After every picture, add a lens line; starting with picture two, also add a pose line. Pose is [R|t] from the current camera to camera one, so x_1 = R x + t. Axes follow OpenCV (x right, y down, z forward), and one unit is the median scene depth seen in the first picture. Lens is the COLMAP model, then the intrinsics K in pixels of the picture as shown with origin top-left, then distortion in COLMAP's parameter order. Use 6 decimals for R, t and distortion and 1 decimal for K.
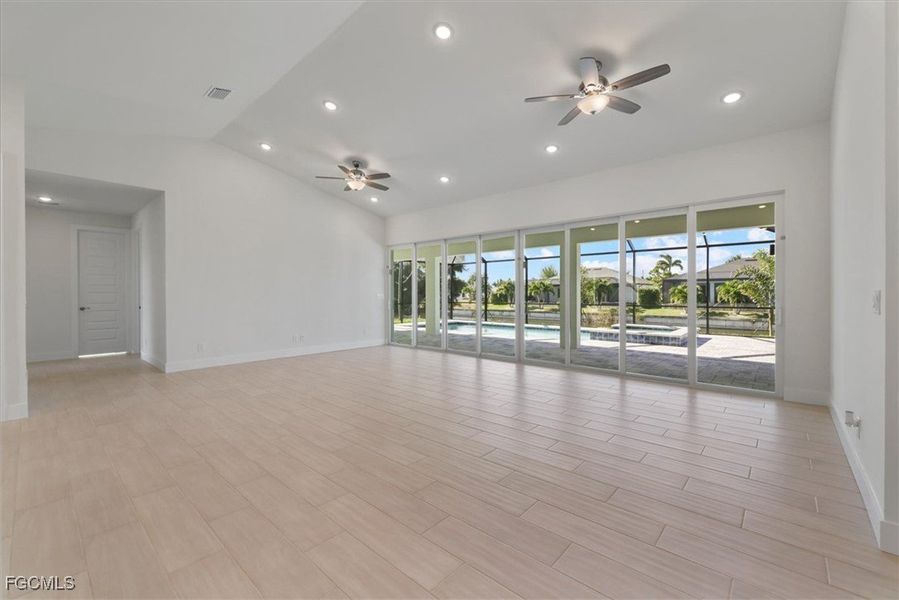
lens RADIAL K [[376.1, 0, 451.9], [0, 376.1, 297.9], [0, 0, 1]] dist [-0.000840, 0.000527]
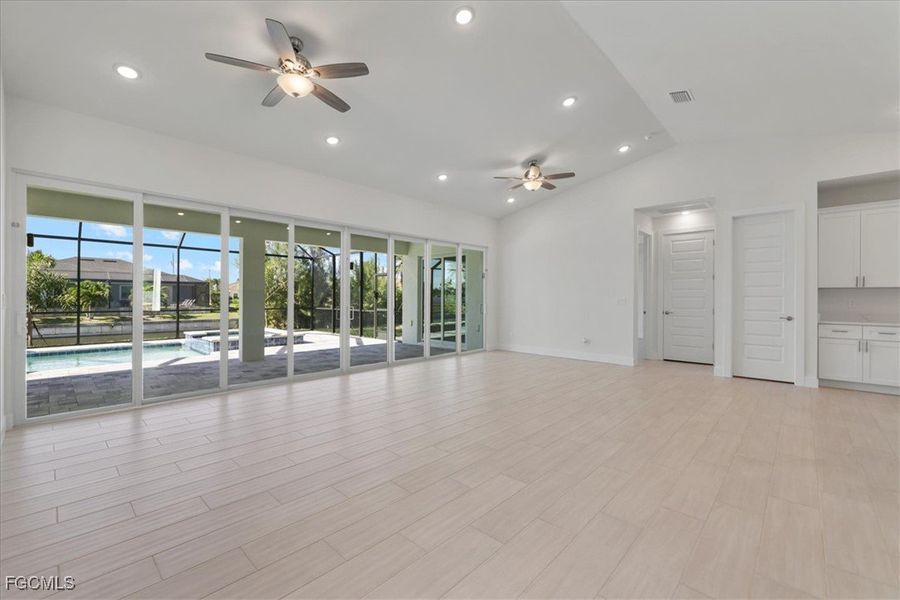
lens RADIAL K [[377.9, 0, 450.6], [0, 377.9, 293.6], [0, 0, 1]] dist [-0.000550, -0.000614]
pose [[0.025201, 0.015419, 0.999563, -1.130561], [0.003036, 0.999875, -0.015501, -0.005692], [-0.999678, 0.003425, 0.025151, 1.144856]]
